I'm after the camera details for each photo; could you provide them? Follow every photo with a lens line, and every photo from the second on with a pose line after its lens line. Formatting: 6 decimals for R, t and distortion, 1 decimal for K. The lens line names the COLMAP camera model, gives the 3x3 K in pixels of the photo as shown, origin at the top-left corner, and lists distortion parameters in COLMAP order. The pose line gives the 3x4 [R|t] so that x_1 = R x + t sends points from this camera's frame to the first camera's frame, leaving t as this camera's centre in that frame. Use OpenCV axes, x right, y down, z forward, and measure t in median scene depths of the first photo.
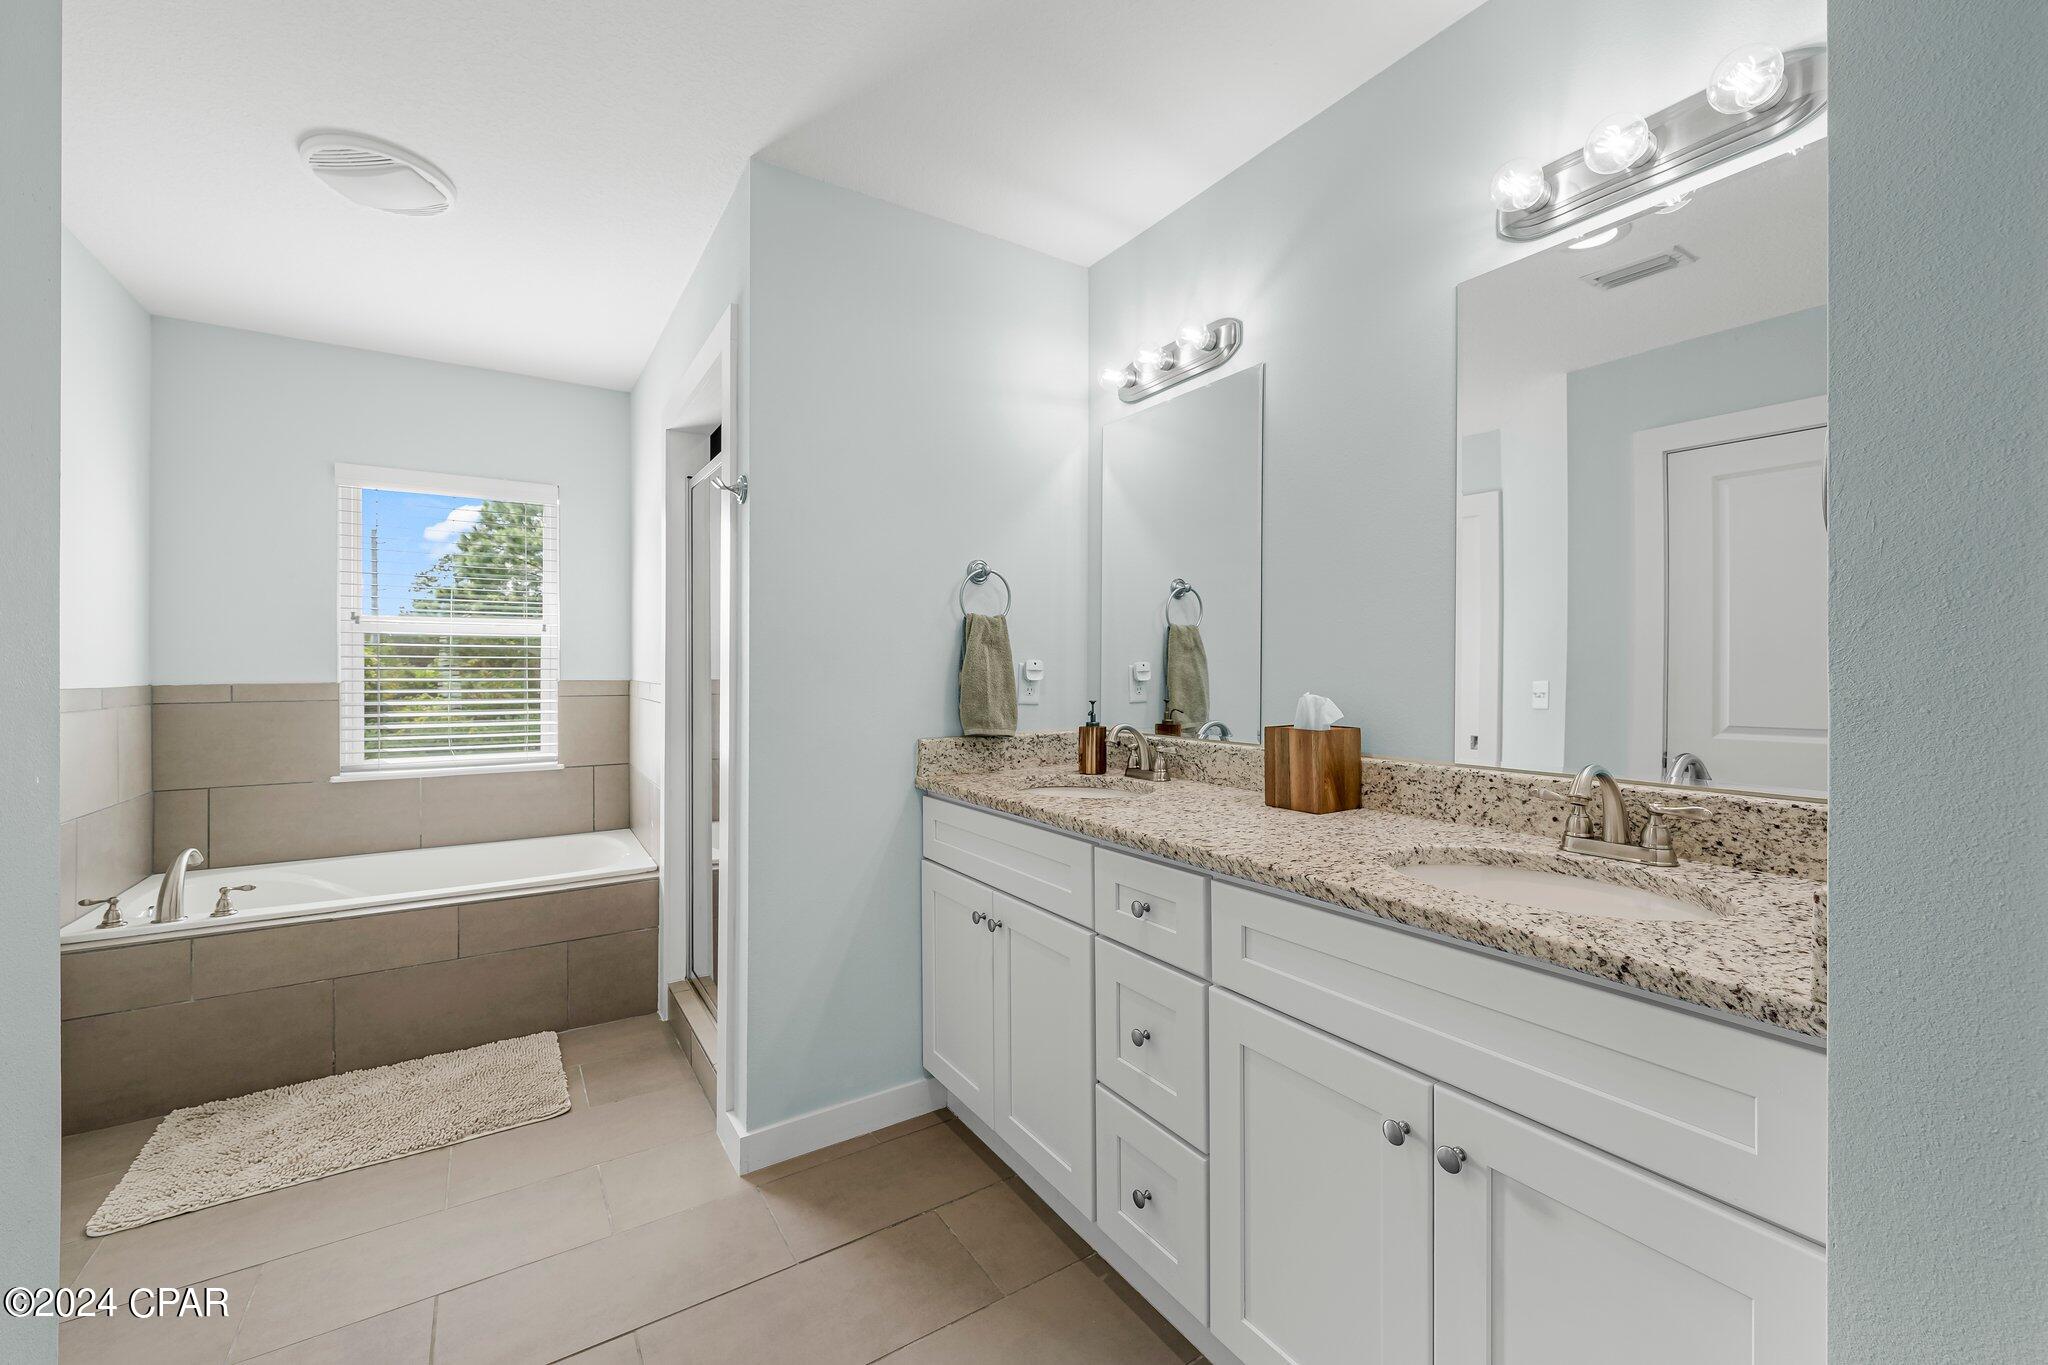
lens RADIAL K [[813.1, 0, 1026.0], [0, 813.1, 674.4], [0, 0, 1]] dist [-0.001102, -0.001047]
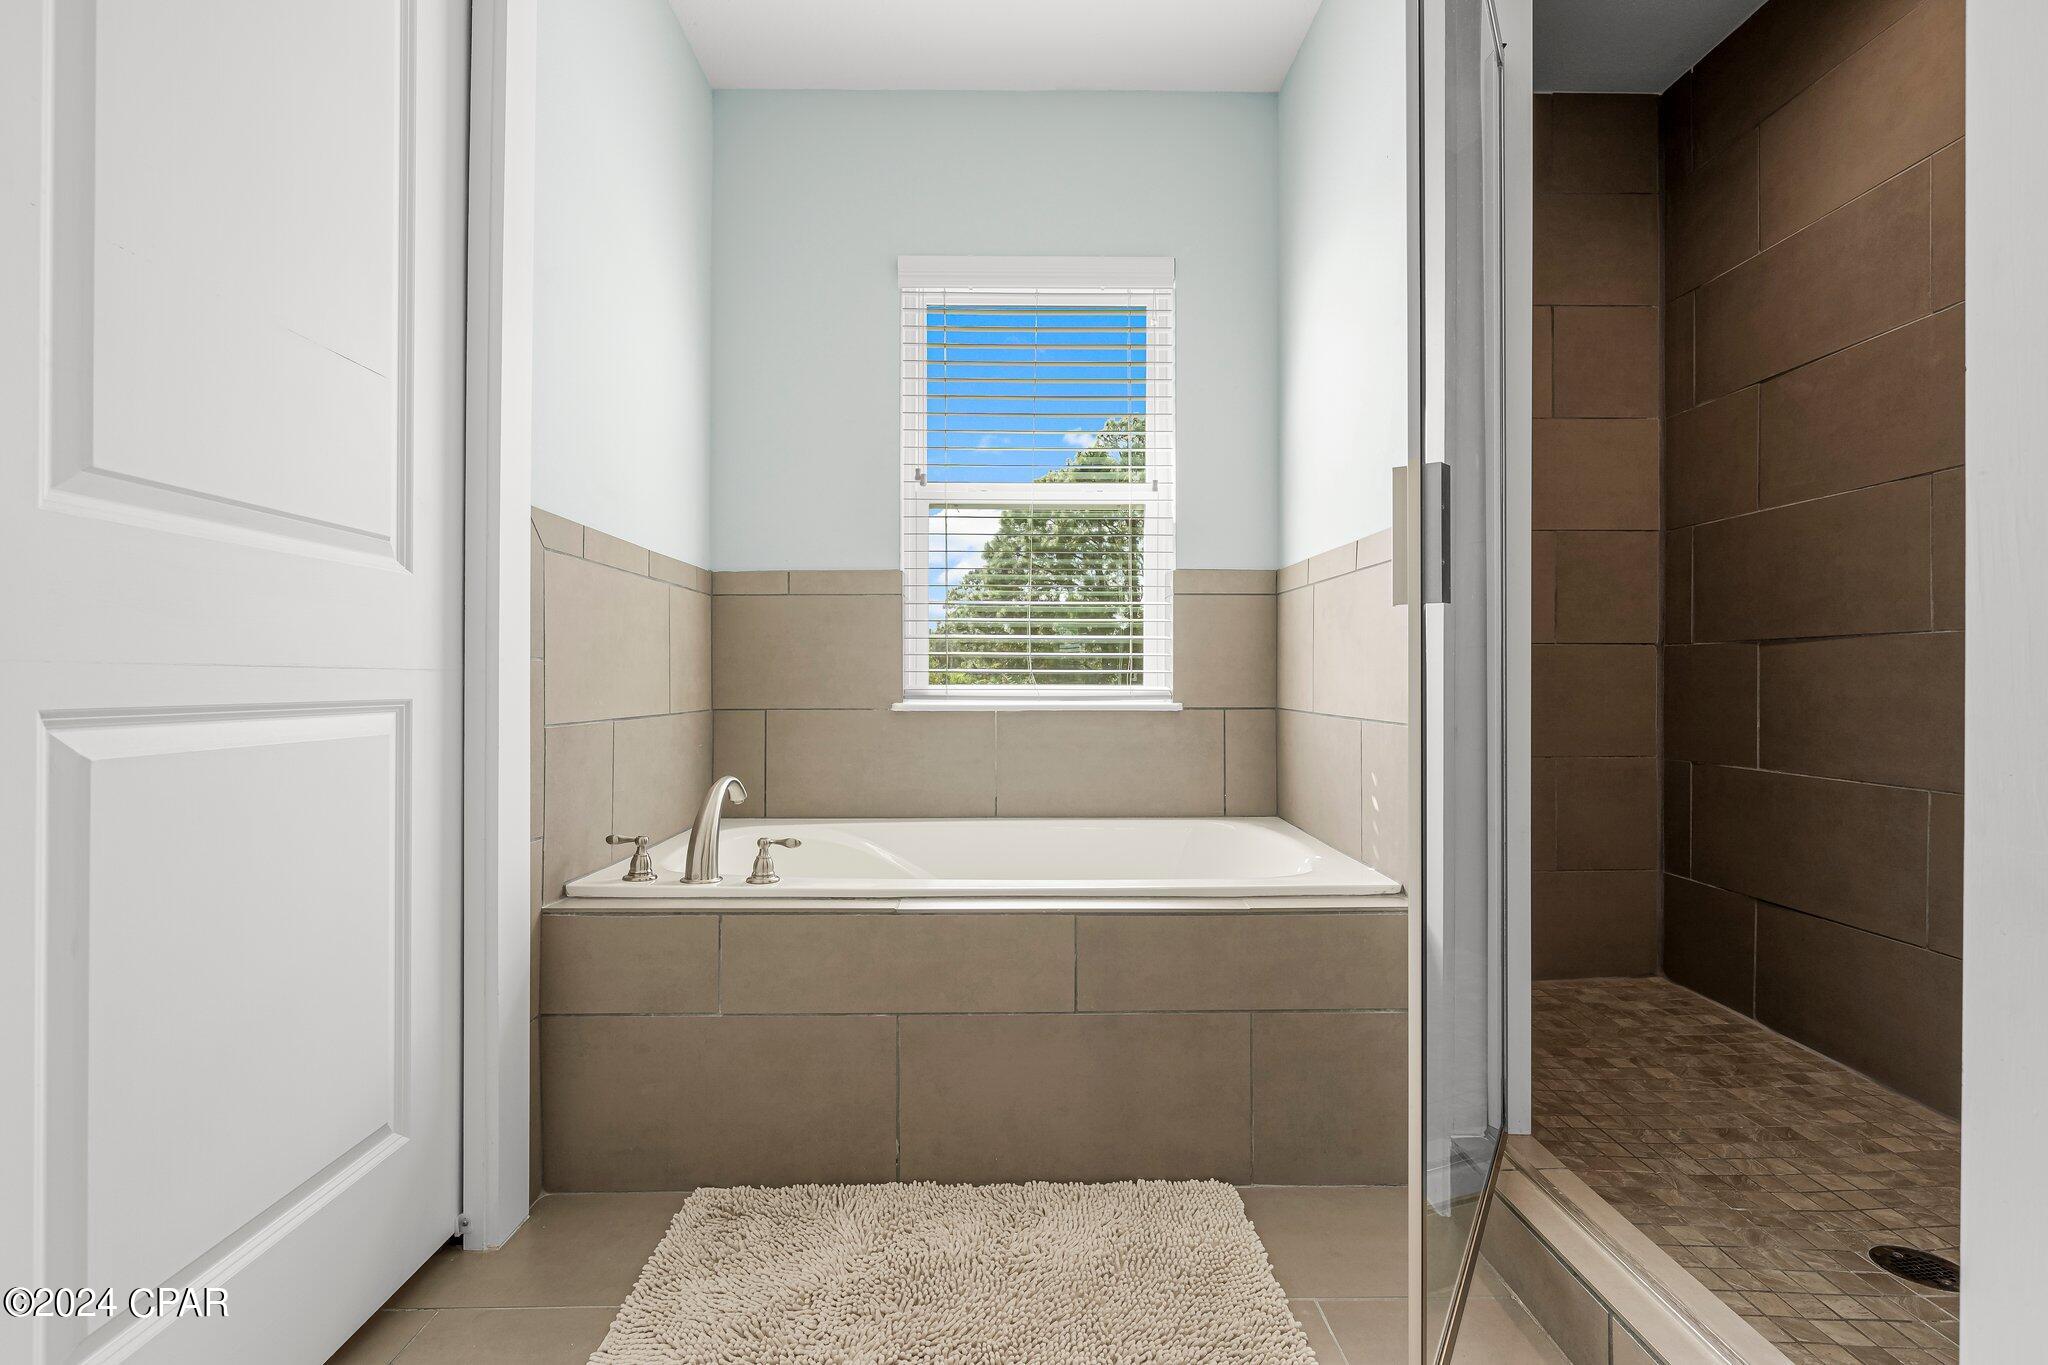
lens RADIAL K [[940.3, 0, 1025.5], [0, 940.3, 682.5], [0, 0, 1]] dist [-0.015910, -0.000157]
pose [[0.844616, 0.001491, -0.535370, -0.359320], [-0.001935, 0.999998, -0.000267, 0.119149], [0.535368, 0.001262, 0.844618, 0.415479]]
